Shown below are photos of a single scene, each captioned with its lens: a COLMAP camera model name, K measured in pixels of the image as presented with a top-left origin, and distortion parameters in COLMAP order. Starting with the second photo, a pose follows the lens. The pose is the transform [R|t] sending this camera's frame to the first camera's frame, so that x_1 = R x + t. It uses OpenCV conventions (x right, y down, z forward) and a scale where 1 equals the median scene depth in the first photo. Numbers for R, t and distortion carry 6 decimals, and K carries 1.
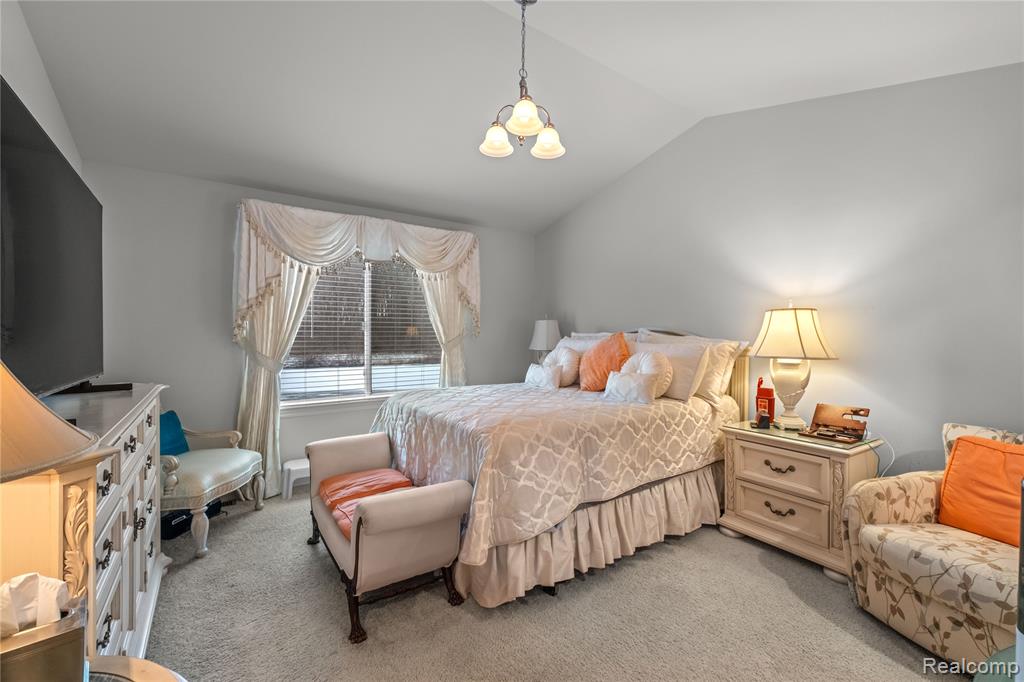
lens RADIAL K [[433.7, 0, 512.0], [0, 433.7, 341.0], [0, 0, 1]] dist [-0.000114, 0.000064]
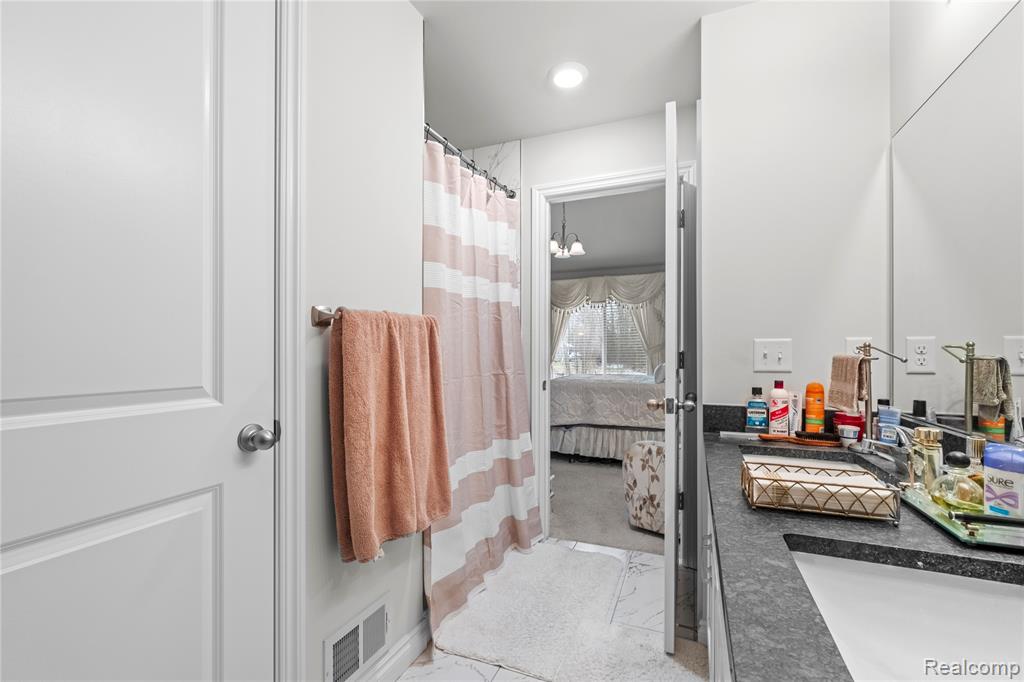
lens RADIAL K [[433.7, 0, 512.0], [0, 433.7, 341.0], [0, 0, 1]] dist [-0.000114, 0.000064]
pose [[0.553504, -0.029763, -0.832314, 0.931791], [-0.000354, 0.999353, -0.035971, 0.031789], [0.832846, 0.020205, 0.553136, -0.230792]]
